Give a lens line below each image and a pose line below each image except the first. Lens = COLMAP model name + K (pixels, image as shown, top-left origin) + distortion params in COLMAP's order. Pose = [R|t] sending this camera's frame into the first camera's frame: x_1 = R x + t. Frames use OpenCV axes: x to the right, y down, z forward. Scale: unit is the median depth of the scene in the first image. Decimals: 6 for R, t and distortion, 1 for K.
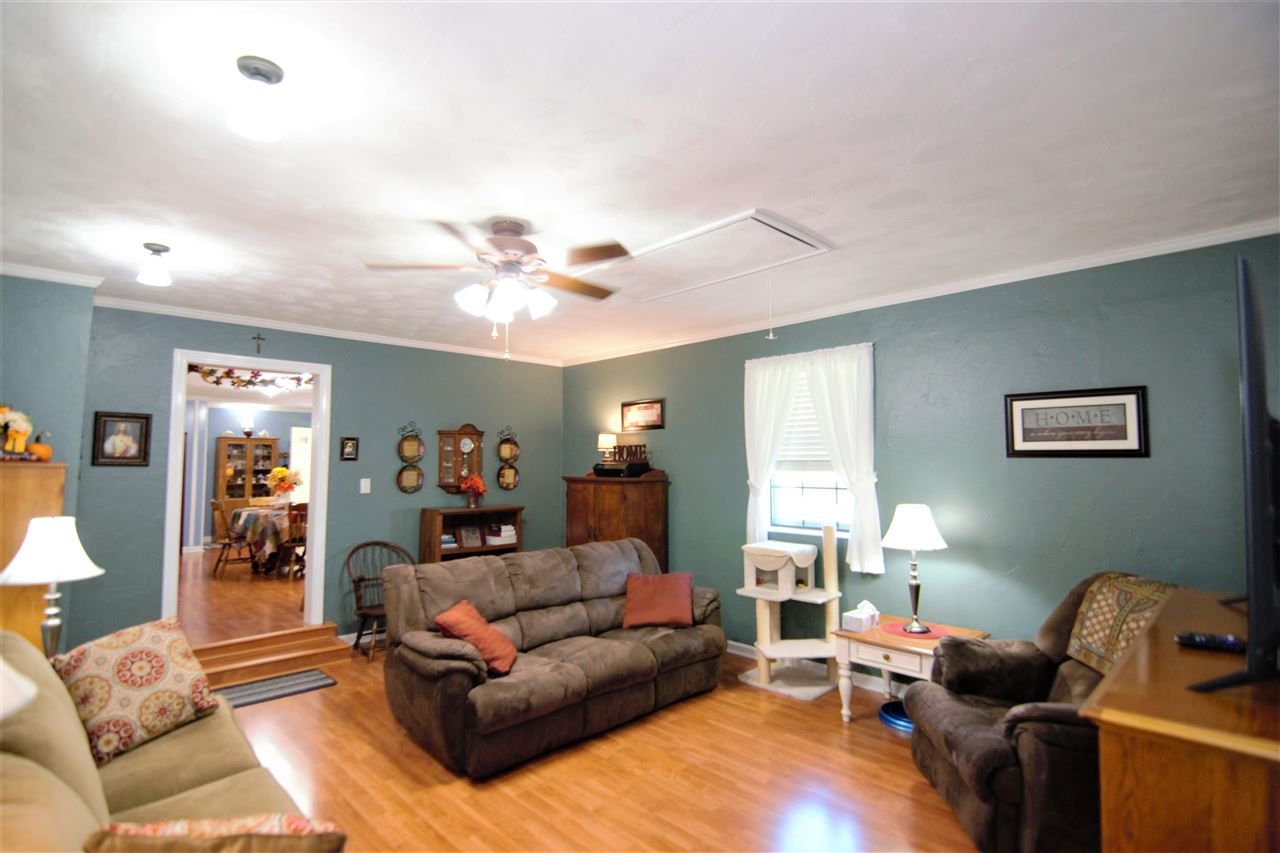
lens RADIAL K [[628.2, 0, 640.5], [0, 628.2, 423.9], [0, 0, 1]] dist [-0.006147, -0.000440]
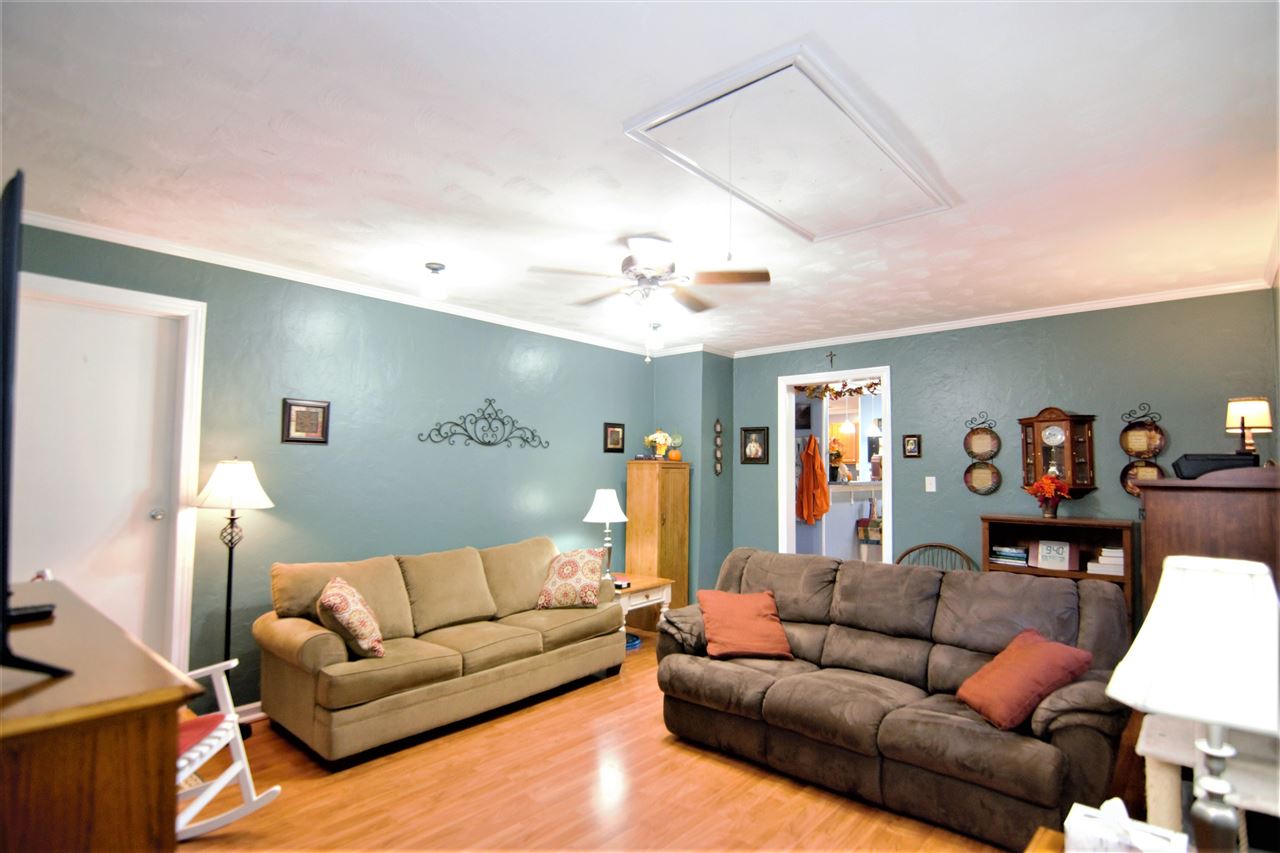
lens RADIAL K [[652.5, 0, 639.9], [0, 652.5, 435.6], [0, 0, 1]] dist [-0.004734, -0.000923]
pose [[0.077407, -0.051913, -0.995647, 0.615884], [0.059573, 0.997100, -0.047358, 0.054090], [0.995218, -0.055648, 0.080275, 0.577956]]
